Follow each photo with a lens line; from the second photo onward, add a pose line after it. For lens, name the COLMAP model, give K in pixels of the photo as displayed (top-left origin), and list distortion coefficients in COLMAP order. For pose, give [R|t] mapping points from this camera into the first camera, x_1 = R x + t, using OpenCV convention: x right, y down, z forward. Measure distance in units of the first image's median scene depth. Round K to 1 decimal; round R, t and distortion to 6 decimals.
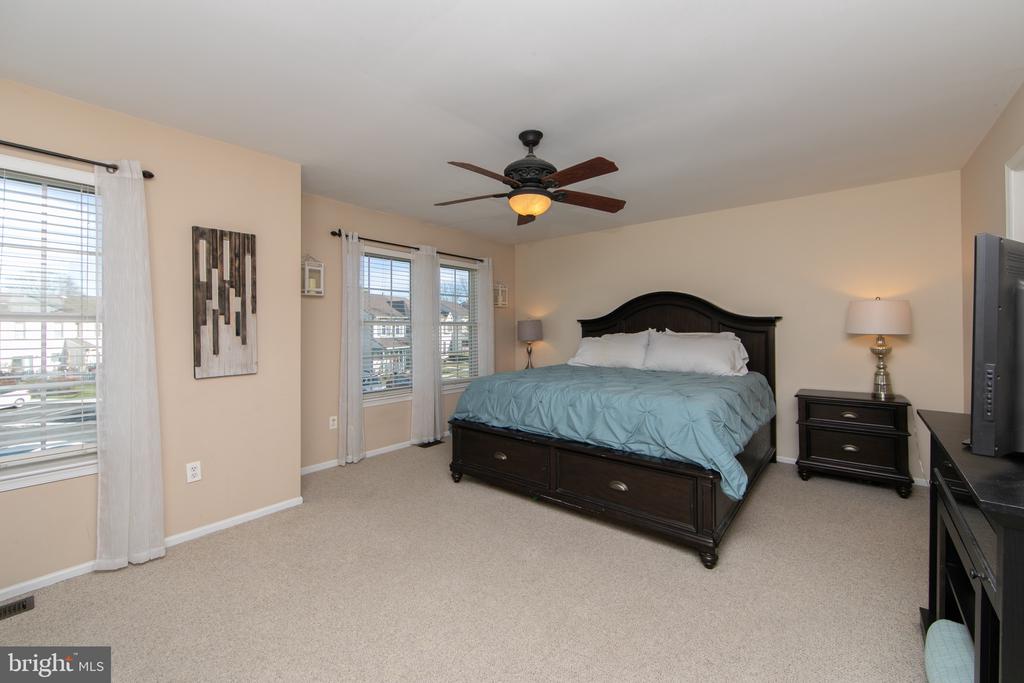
lens RADIAL K [[415.1, 0, 513.4], [0, 415.1, 342.3], [0, 0, 1]] dist [-0.001727, -0.000129]
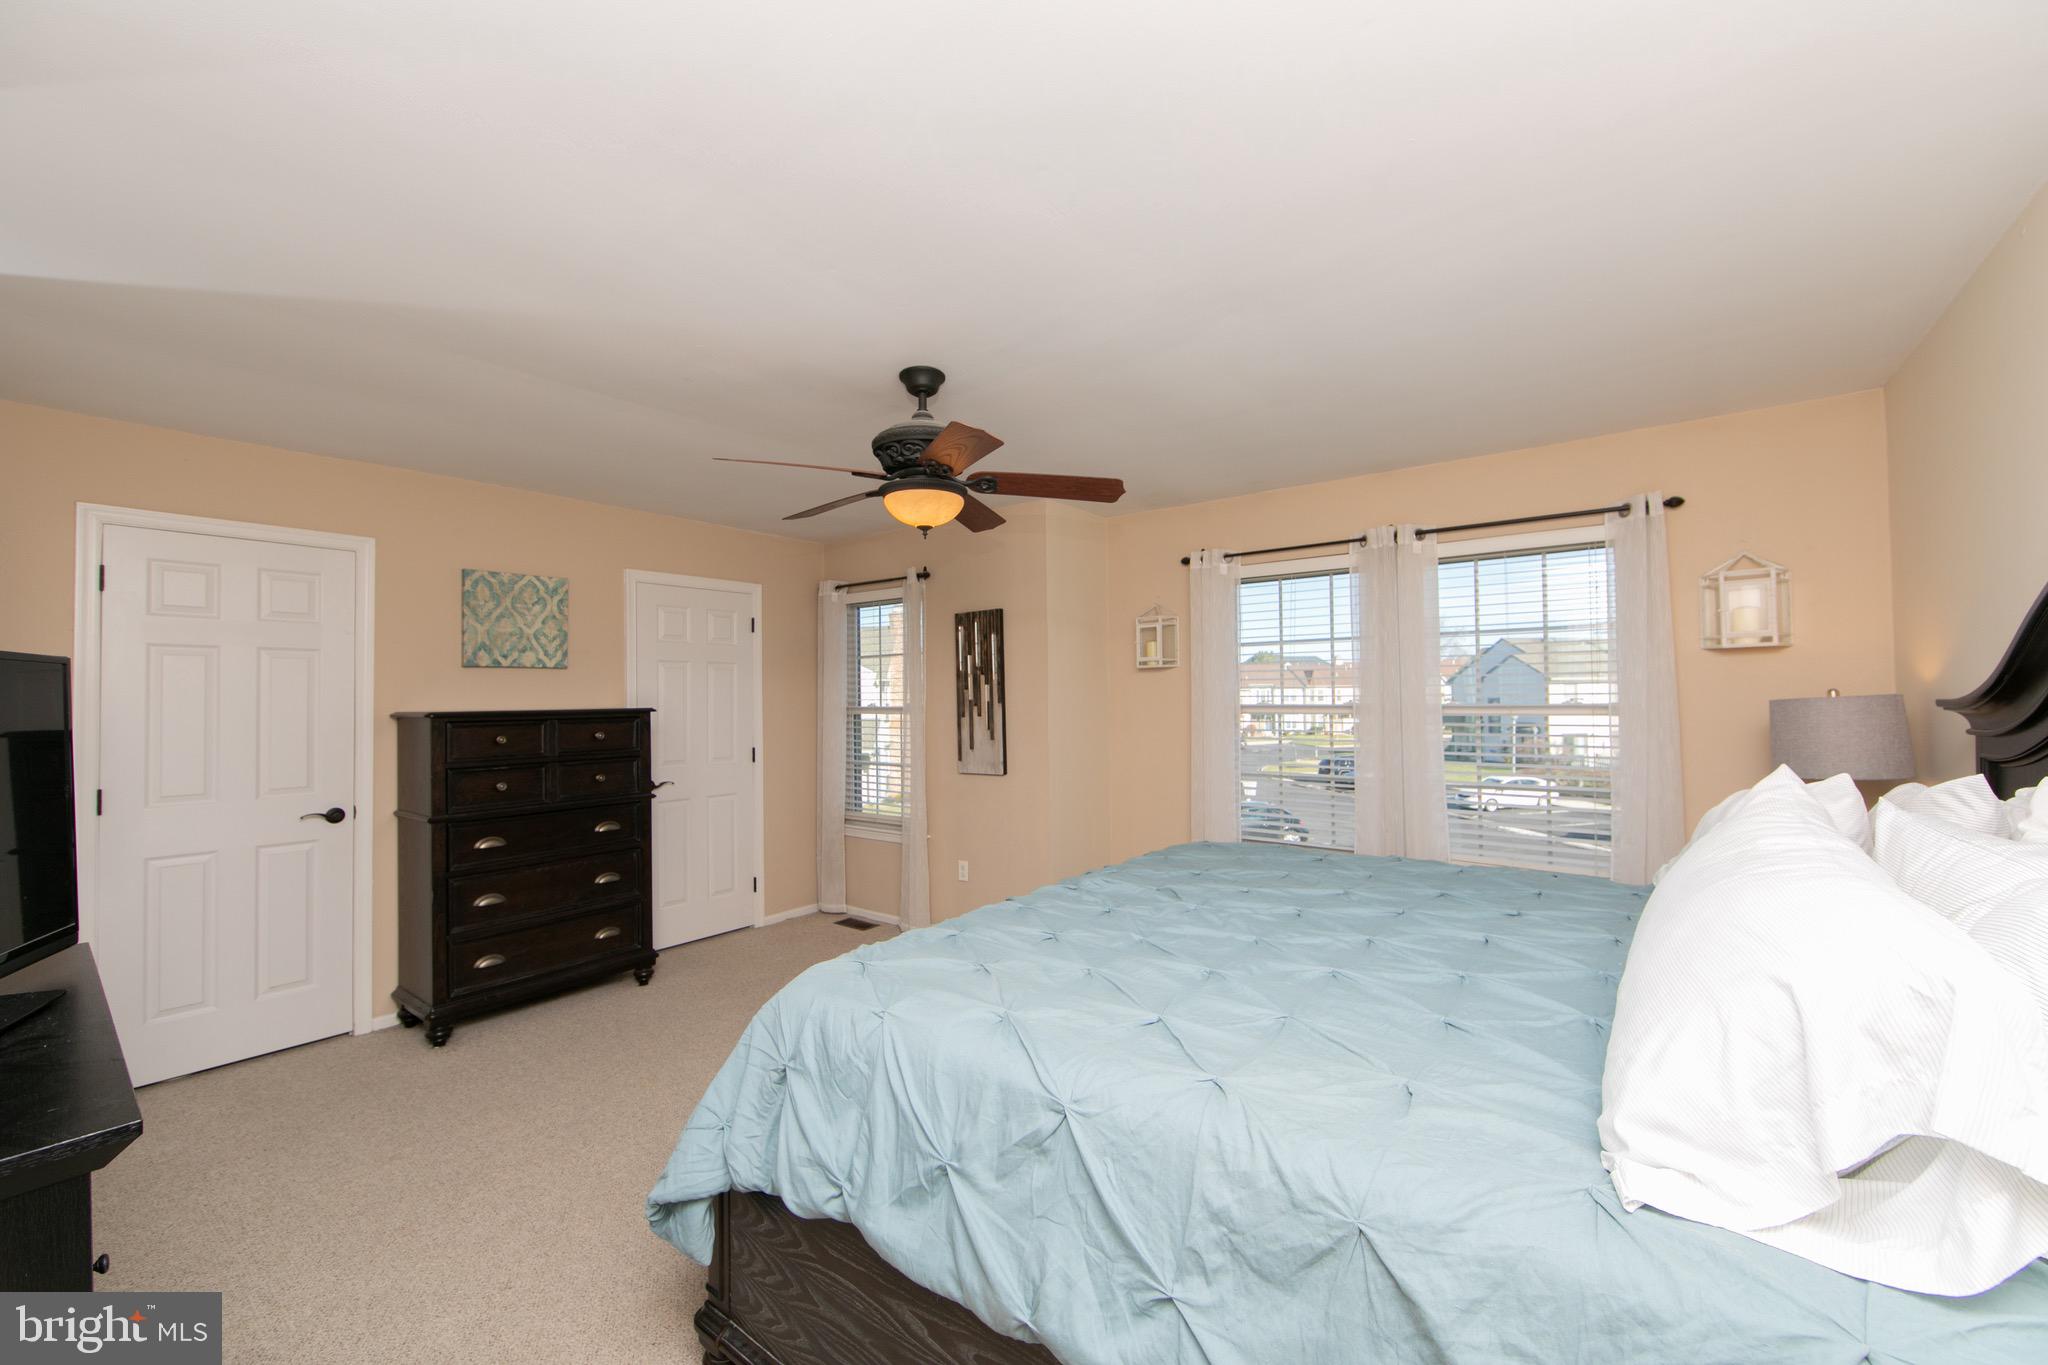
lens RADIAL K [[803.1, 0, 1028.9], [0, 803.1, 684.4], [0, 0, 1]] dist [-0.001697, 0.000194]
pose [[0.018183, -0.014606, -0.999728, 1.043852], [-0.019647, 0.999695, -0.014963, -0.087847], [0.999642, 0.019913, 0.017890, 1.084384]]
